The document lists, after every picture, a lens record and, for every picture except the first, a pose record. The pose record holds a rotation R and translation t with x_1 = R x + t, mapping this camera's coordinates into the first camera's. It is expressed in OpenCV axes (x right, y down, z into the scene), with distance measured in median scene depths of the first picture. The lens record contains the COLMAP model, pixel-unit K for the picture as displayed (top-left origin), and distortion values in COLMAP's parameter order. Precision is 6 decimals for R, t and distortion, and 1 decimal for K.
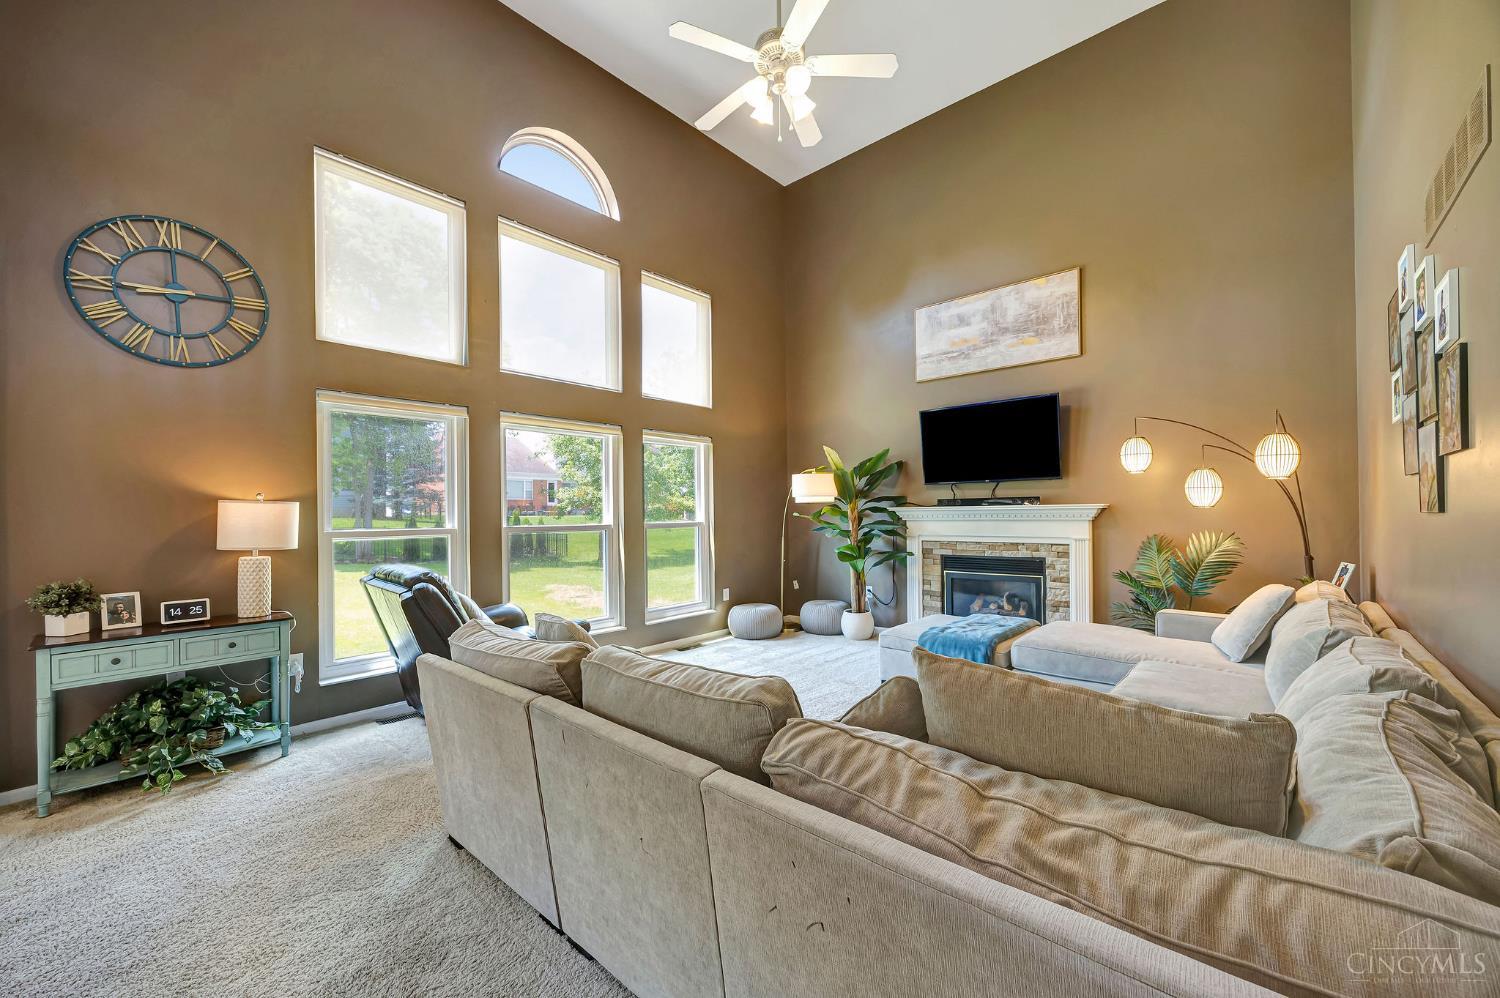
lens RADIAL K [[584.8, 0, 762.5], [0, 584.8, 504.6], [0, 0, 1]] dist [-0.000991, 0.000045]
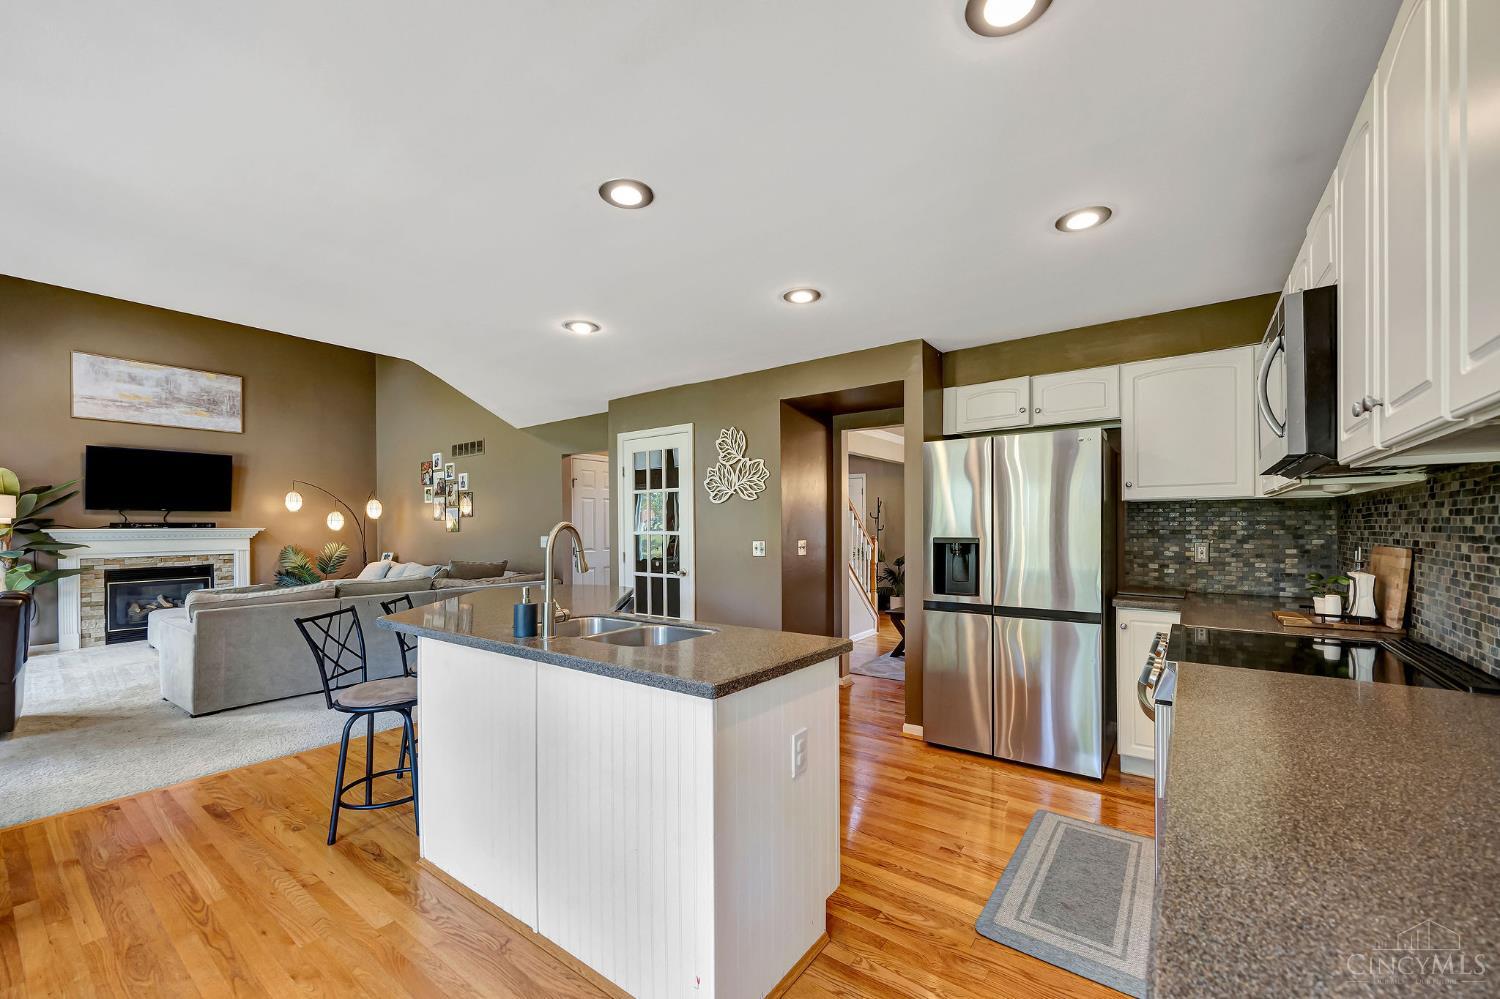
lens RADIAL K [[584.8, 0, 747.4], [0, 584.8, 528.0], [0, 0, 1]] dist [-0.000991, 0.000045]
pose [[-0.071603, 0.010080, 0.997382, -1.035810], [-0.002276, 0.999945, -0.010270, 0.011279], [-0.997431, -0.003005, -0.071577, -0.225137]]
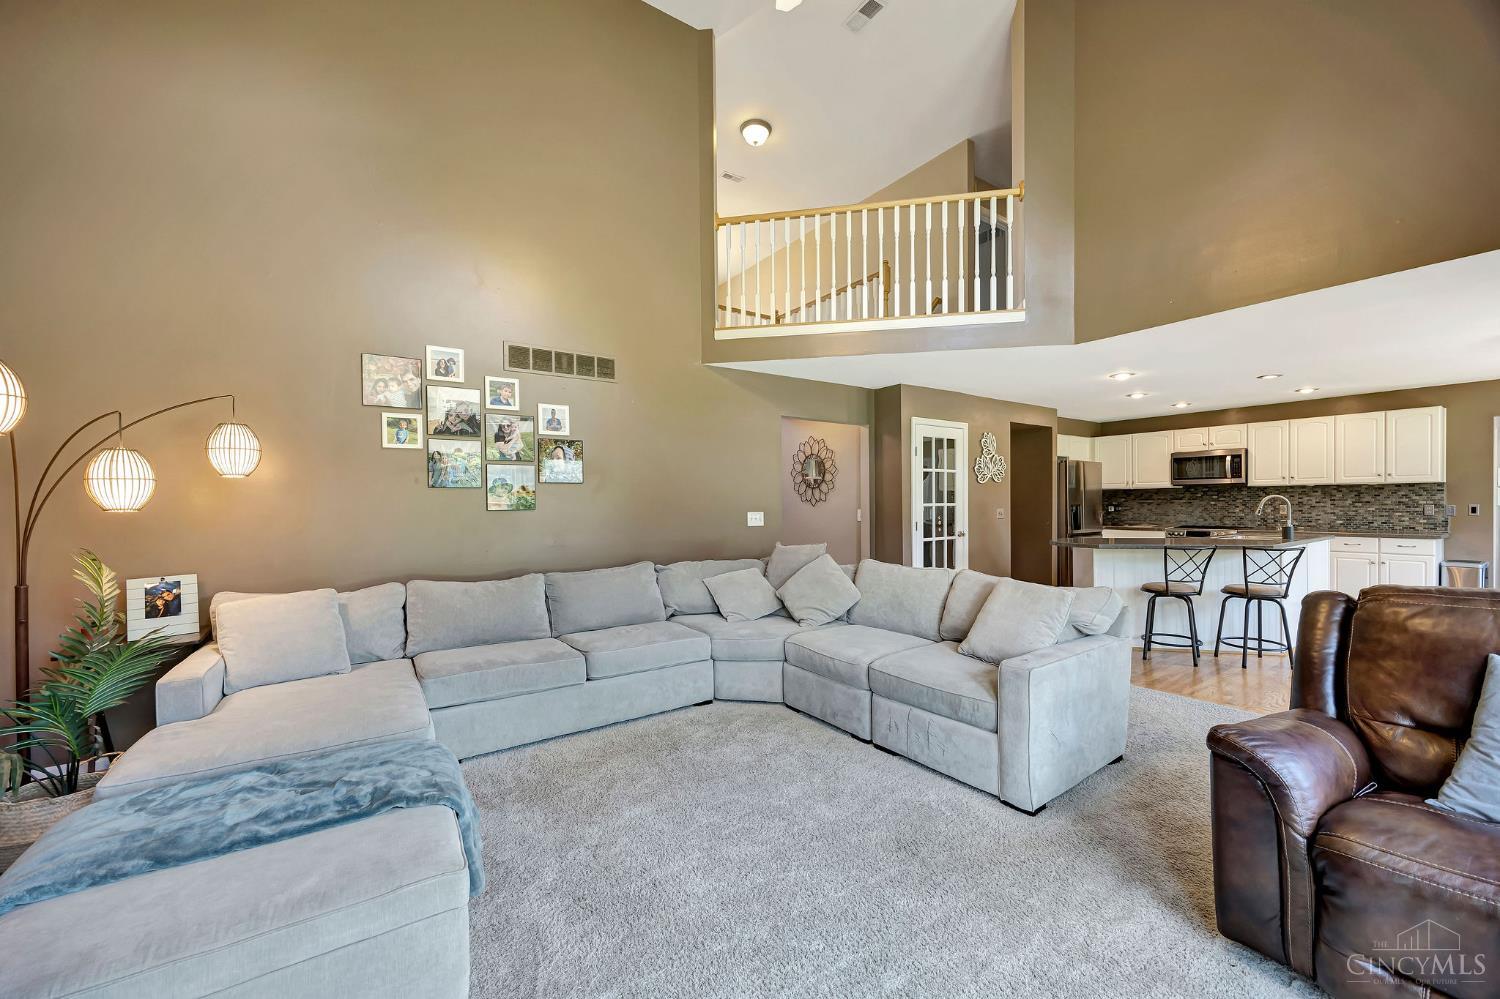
lens RADIAL K [[584.8, 0, 746.6], [0, 584.8, 498.5], [0, 0, 1]] dist [-0.000991, 0.000045]
pose [[-0.966742, 0.009854, 0.255563, -0.034856], [0.009767, 0.999951, -0.001611, -0.003680], [-0.255567, 0.000939, -0.966791, 1.049203]]
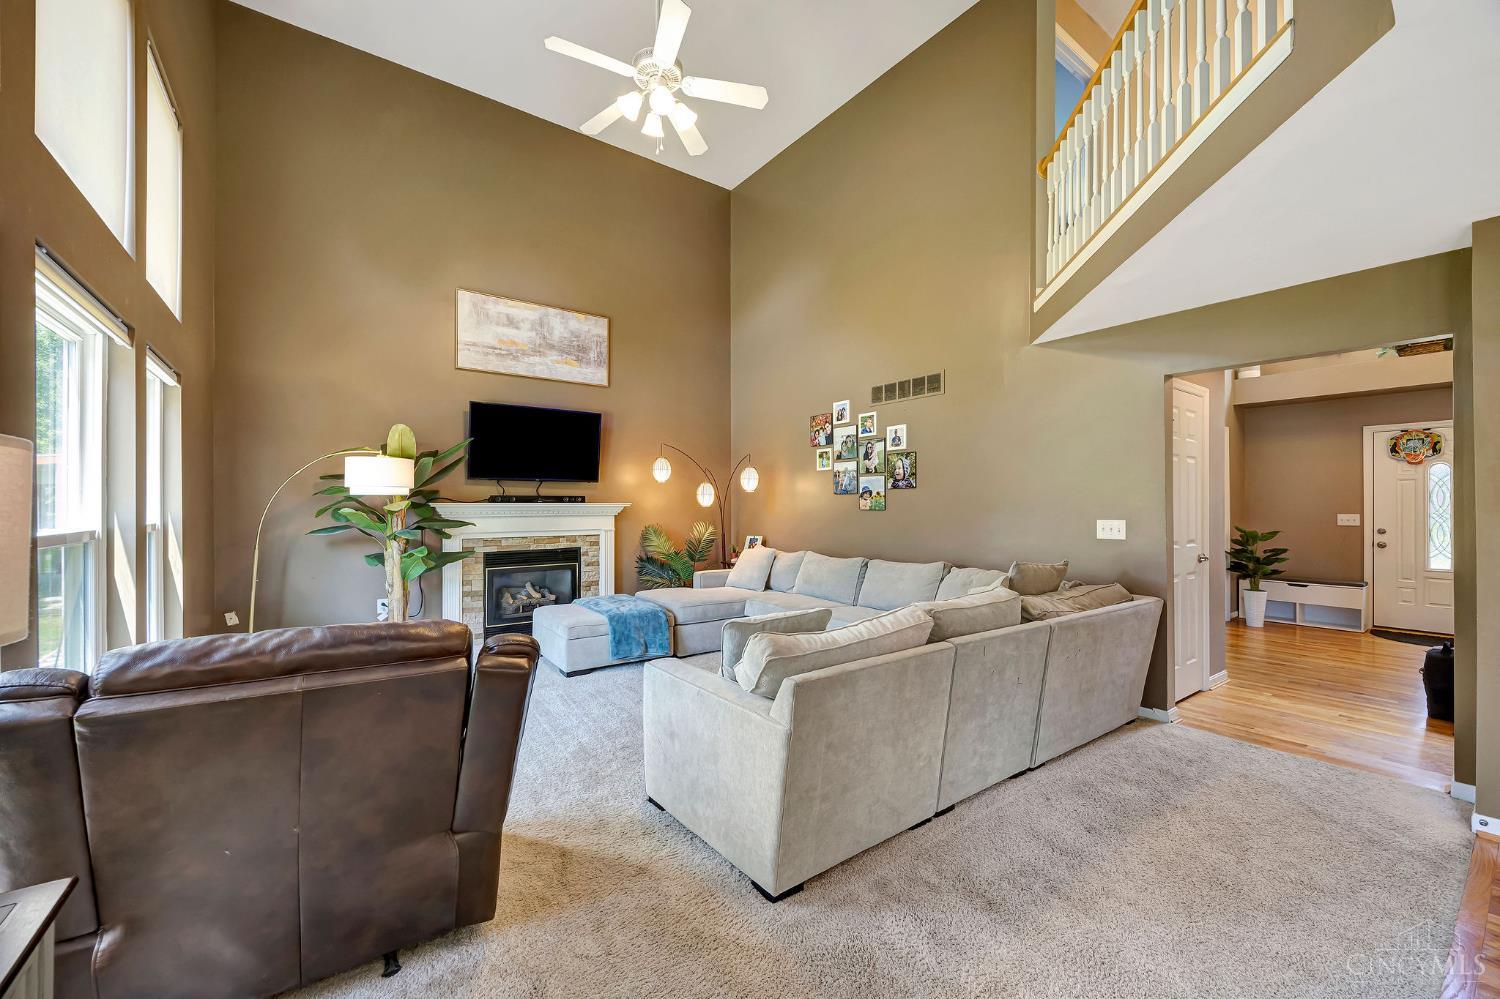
lens RADIAL K [[584.8, 0, 755.0], [0, 584.8, 504.8], [0, 0, 1]] dist [-0.000991, 0.000045]
pose [[0.224957, 0.013925, 0.974269, -0.583397], [-0.012372, 0.999858, -0.011434, 0.012586], [-0.974290, -0.009482, 0.225097, 0.365924]]
